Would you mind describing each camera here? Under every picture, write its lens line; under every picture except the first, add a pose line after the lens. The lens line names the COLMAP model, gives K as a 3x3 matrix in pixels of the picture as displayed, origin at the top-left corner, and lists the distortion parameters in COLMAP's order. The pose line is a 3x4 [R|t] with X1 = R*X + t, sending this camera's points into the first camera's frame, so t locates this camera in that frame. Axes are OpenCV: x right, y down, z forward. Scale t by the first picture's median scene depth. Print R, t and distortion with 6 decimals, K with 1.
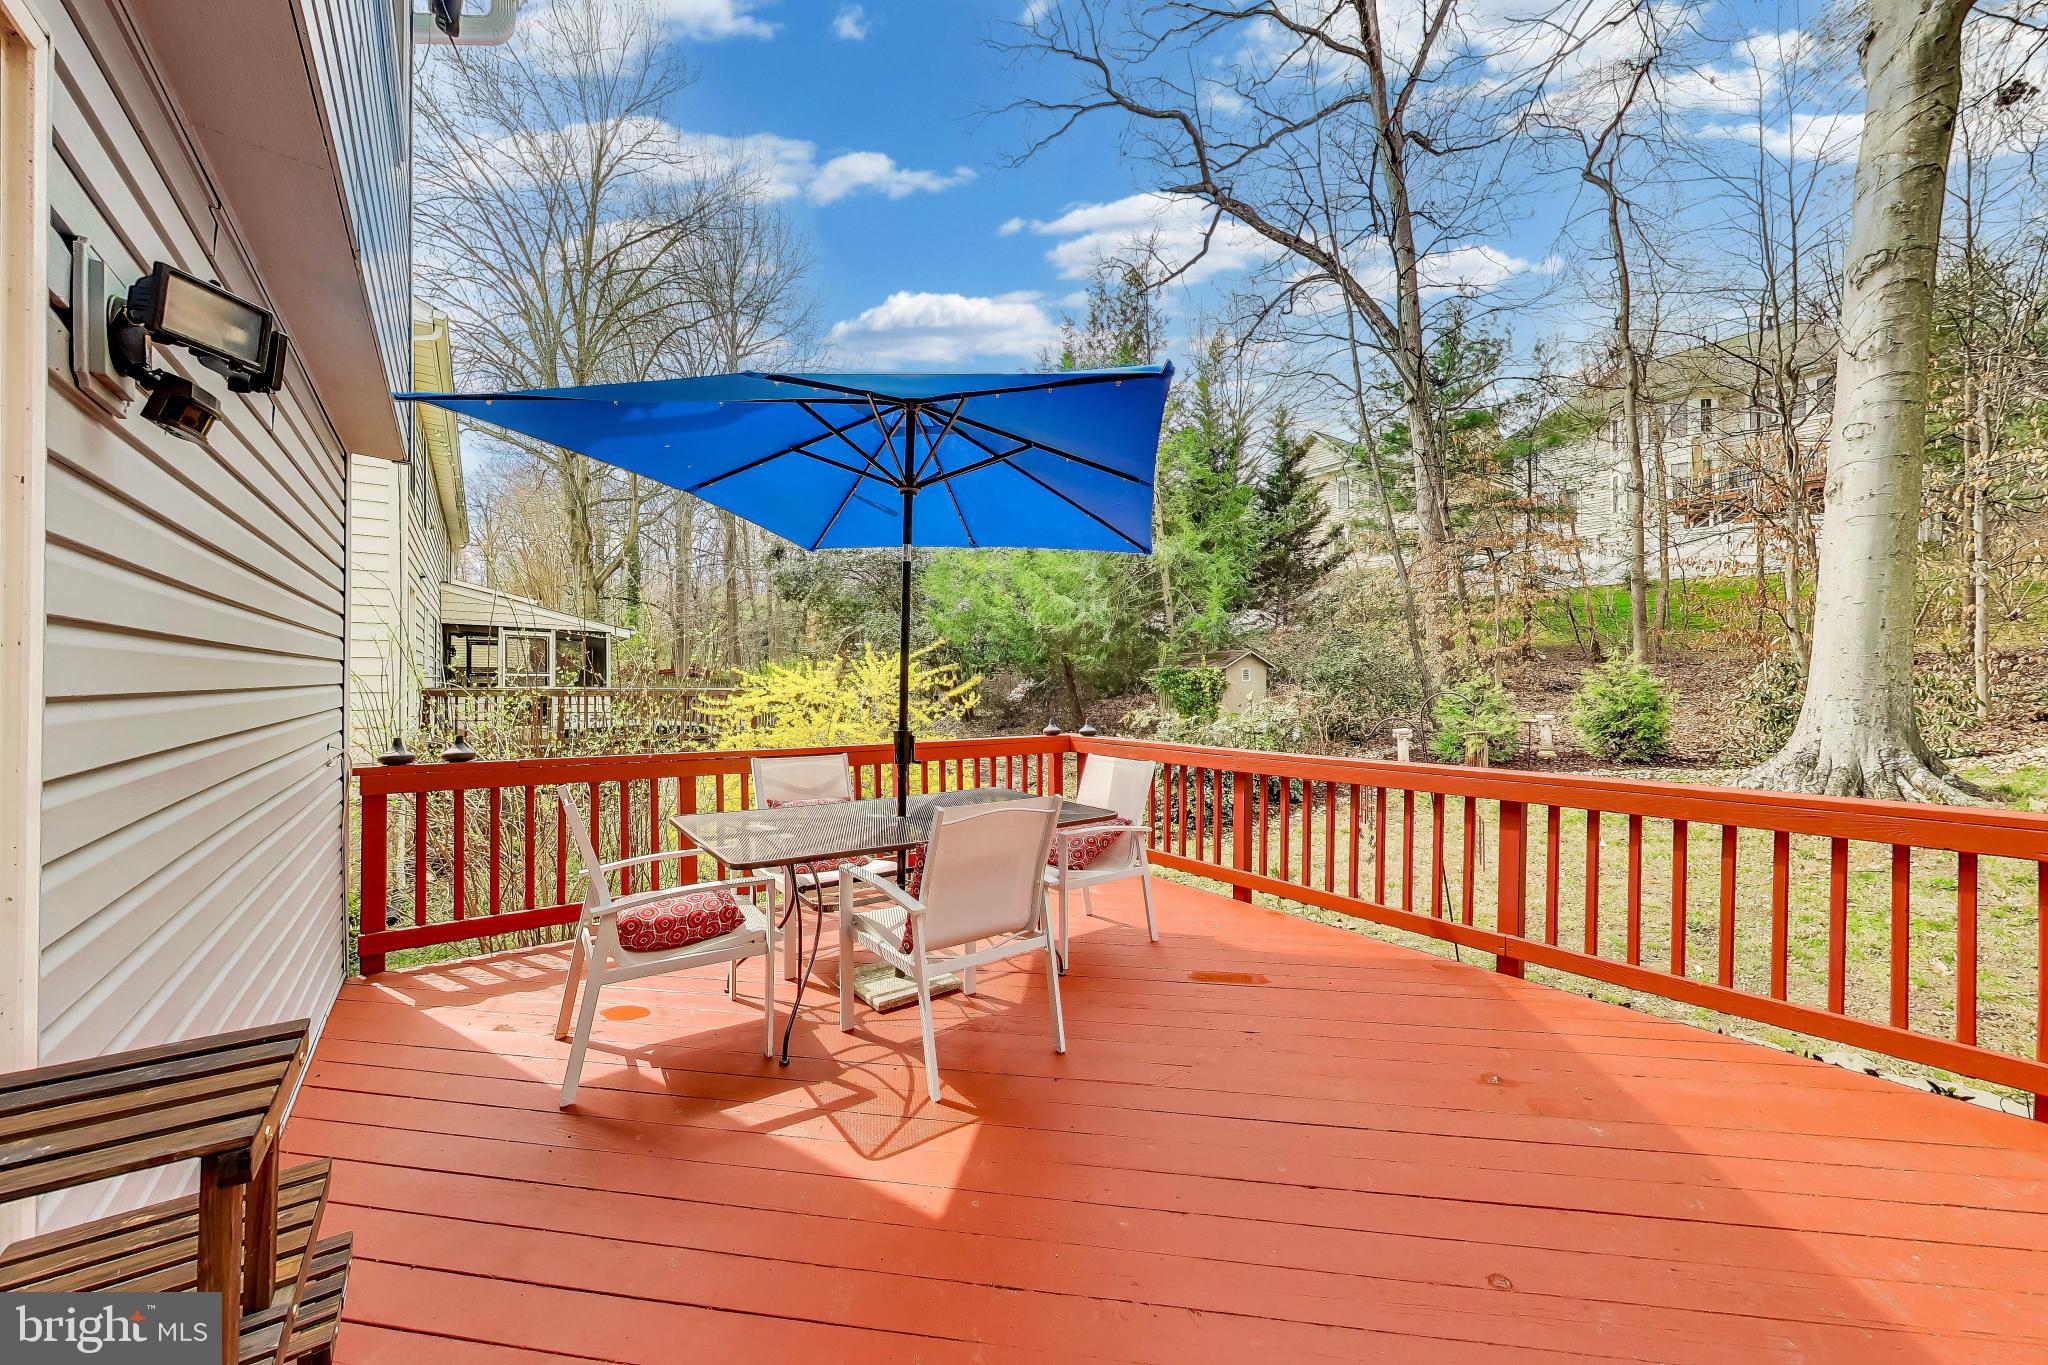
lens RADIAL K [[740.6, 0, 1026.1], [0, 740.6, 681.0], [0, 0, 1]] dist [-0.001151, 0.000141]
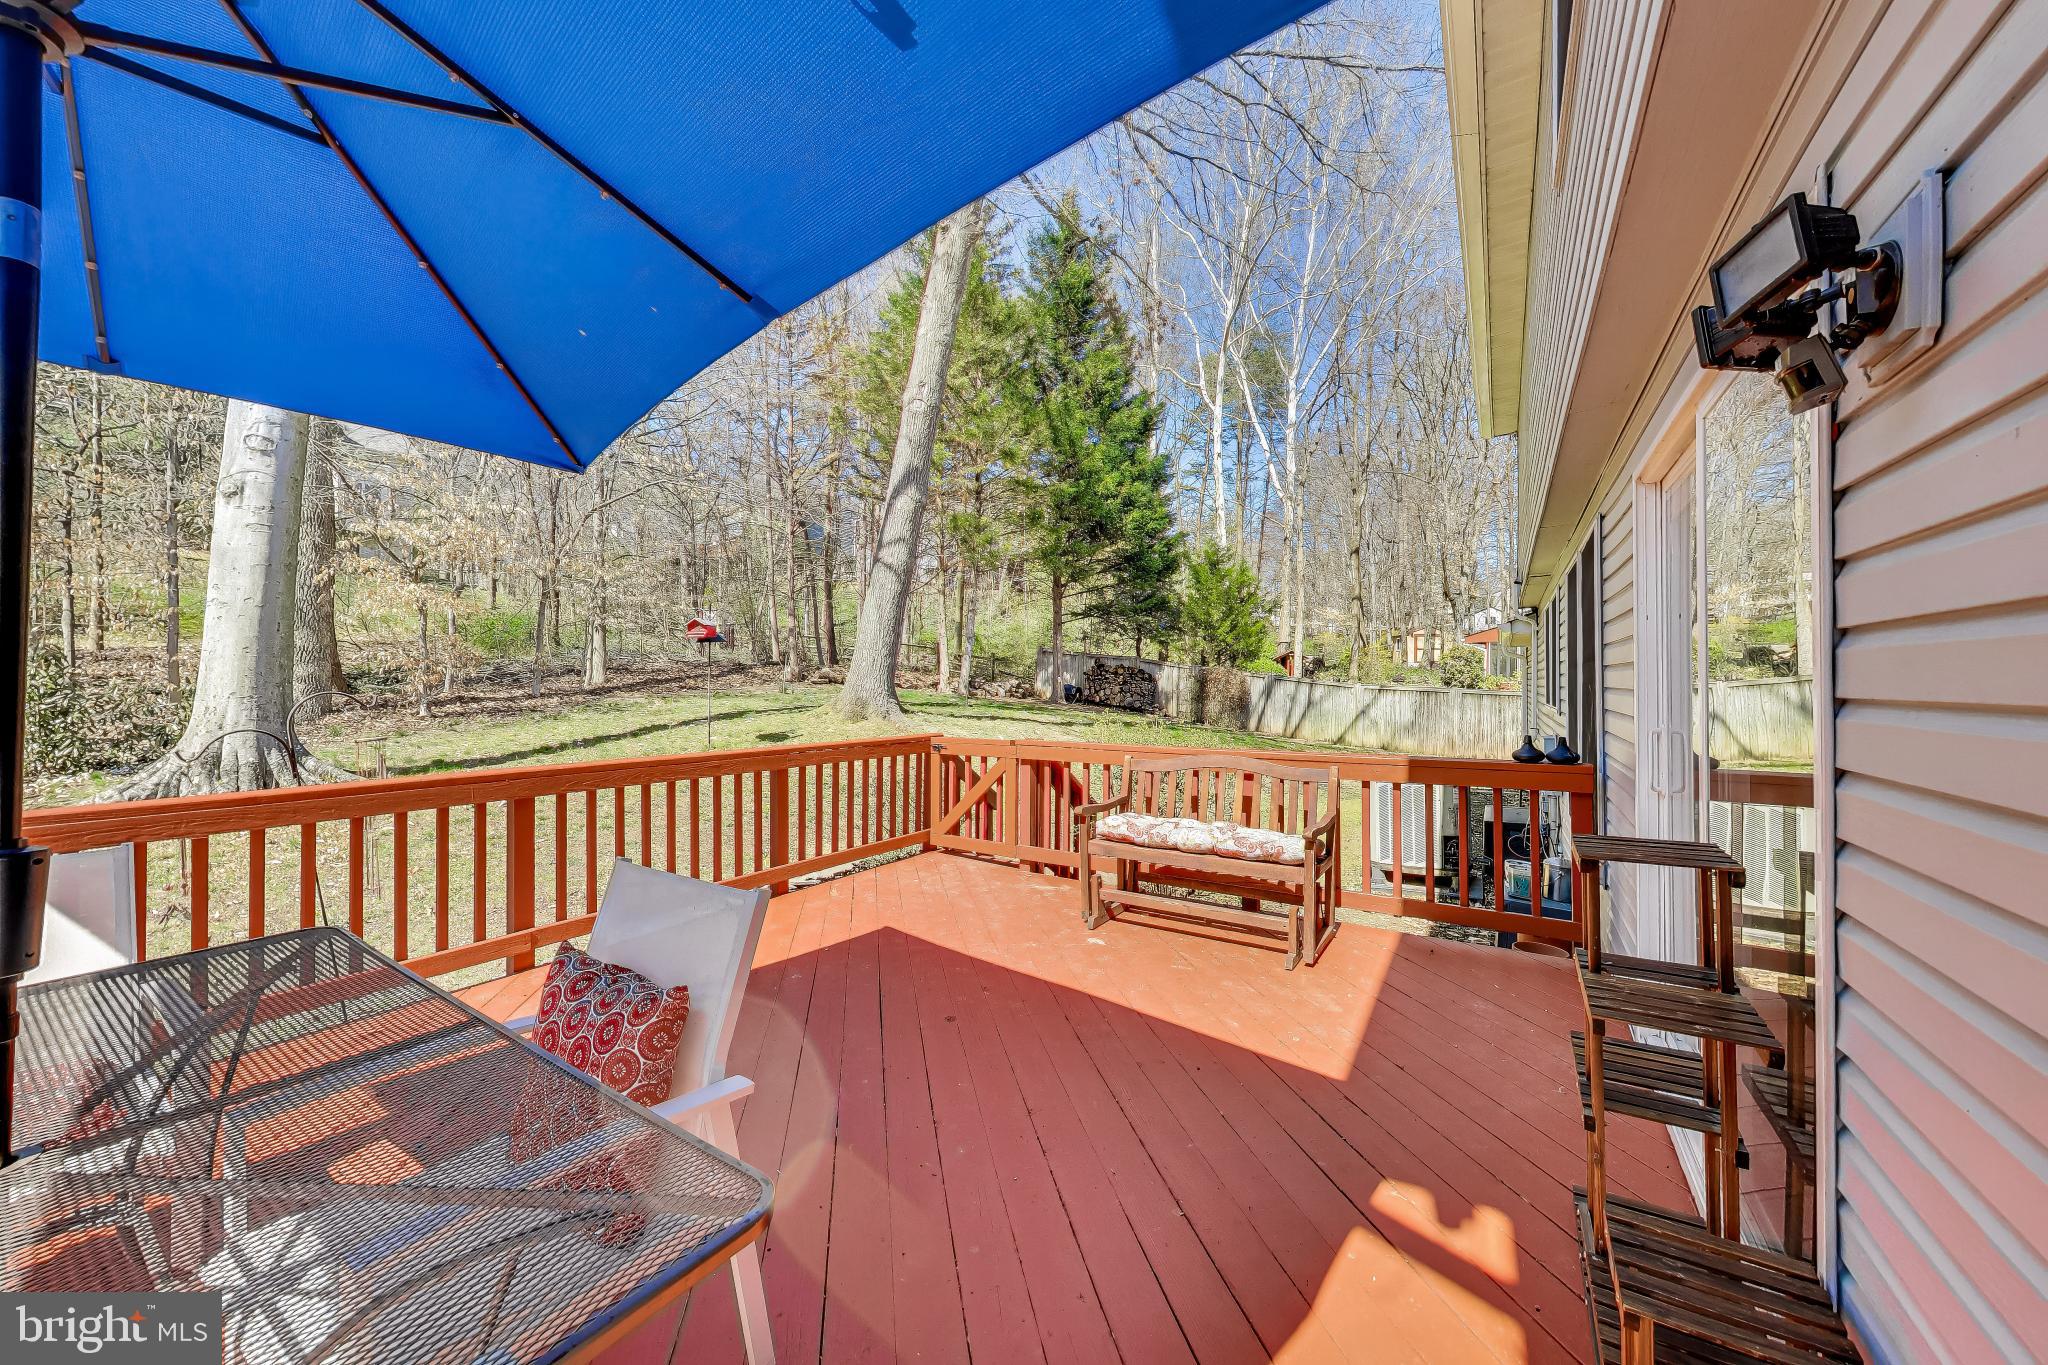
lens RADIAL K [[740.6, 0, 1026.1], [0, 740.6, 681.0], [0, 0, 1]] dist [-0.001151, 0.000141]
pose [[-0.341331, 0.002576, 0.939940, -0.257622], [-0.005051, 0.999977, -0.004574, 0.001996], [-0.939930, -0.006309, -0.341310, 0.339868]]
